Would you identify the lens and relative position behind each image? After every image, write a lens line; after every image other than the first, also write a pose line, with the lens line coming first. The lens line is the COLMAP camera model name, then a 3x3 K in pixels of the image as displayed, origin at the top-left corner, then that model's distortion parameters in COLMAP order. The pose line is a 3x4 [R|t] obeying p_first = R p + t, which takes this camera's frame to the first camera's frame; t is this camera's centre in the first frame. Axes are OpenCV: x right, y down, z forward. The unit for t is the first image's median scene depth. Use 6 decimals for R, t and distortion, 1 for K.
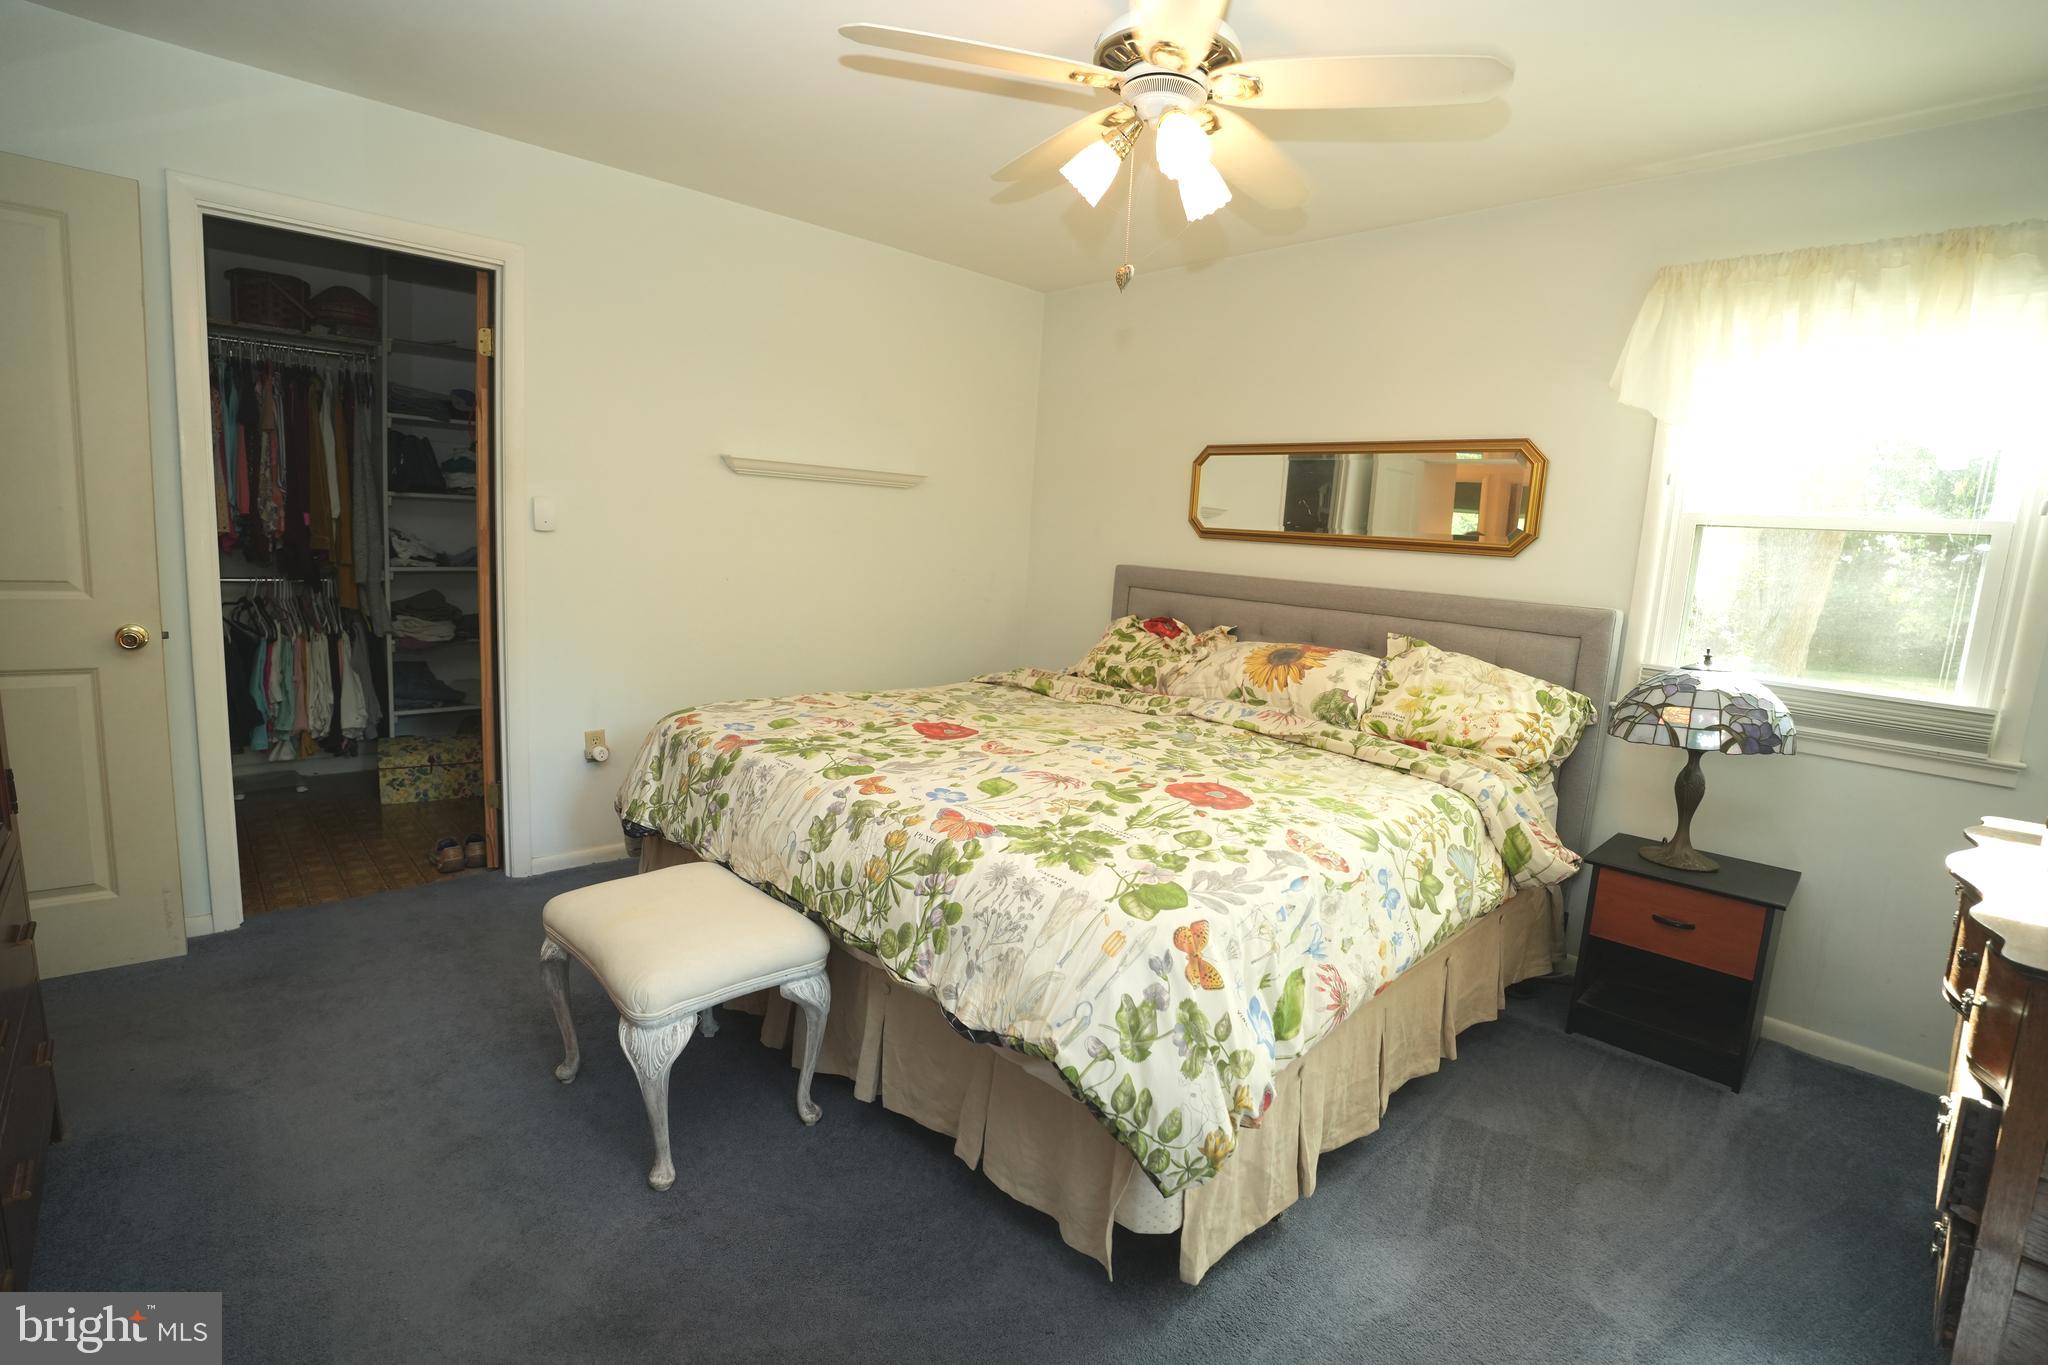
lens RADIAL K [[924.8, 0, 1027.8], [0, 924.8, 677.5], [0, 0, 1]] dist [0.000504, -0.013923]
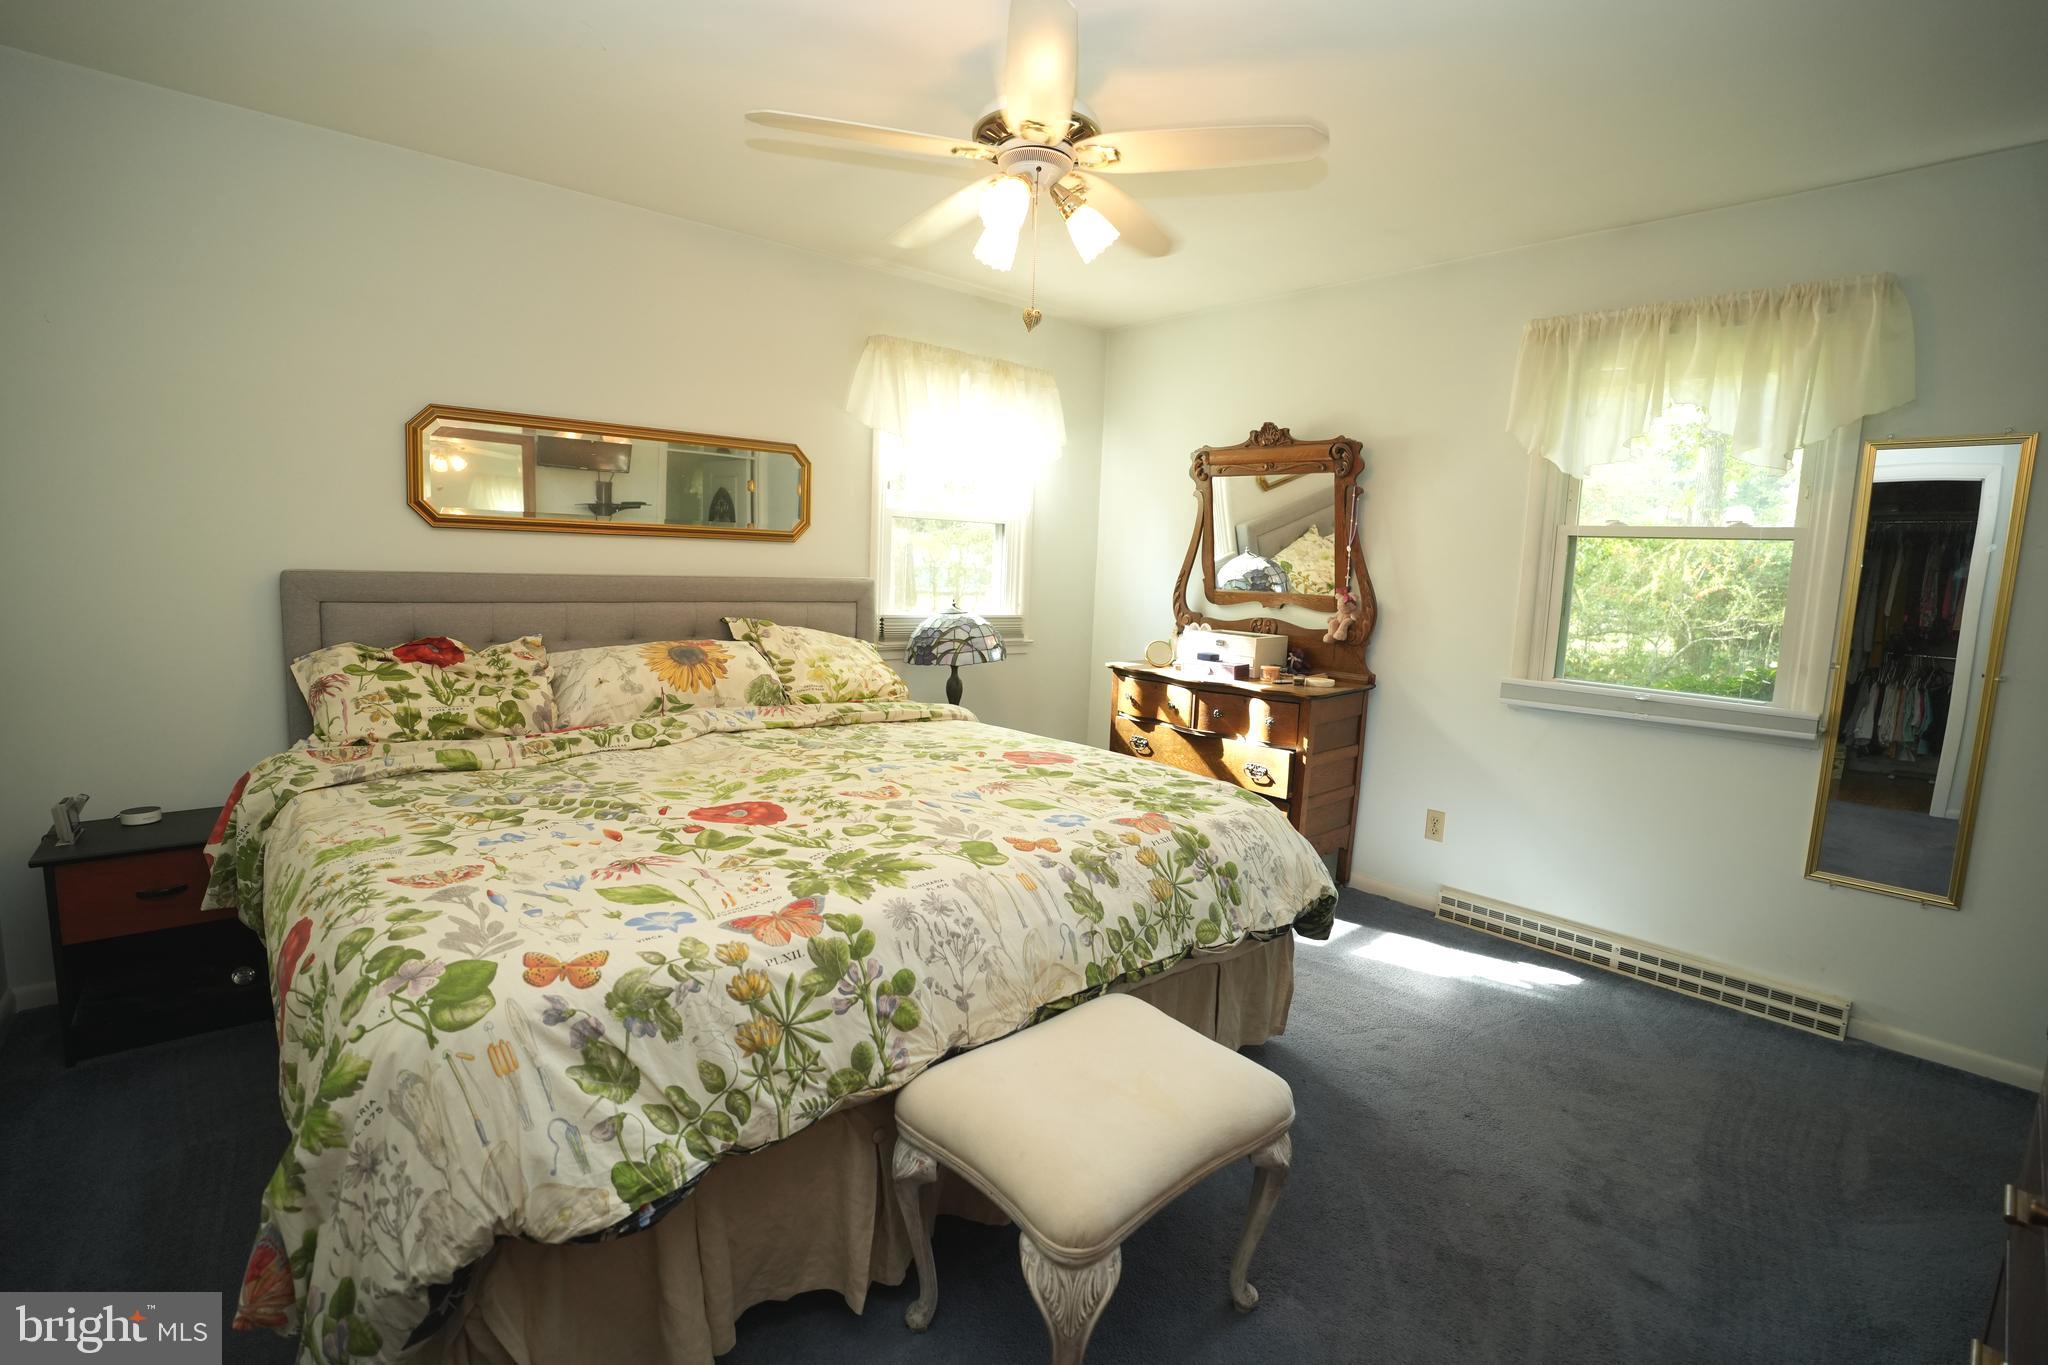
lens RADIAL K [[944.3, 0, 1018.7], [0, 944.3, 679.9], [0, 0, 1]] dist [-0.070926, 0.020723]
pose [[0.049017, -0.180230, 0.982402, -0.881811], [0.119604, 0.977566, 0.173375, -0.166864], [-0.991611, 0.109001, 0.069474, 0.809975]]
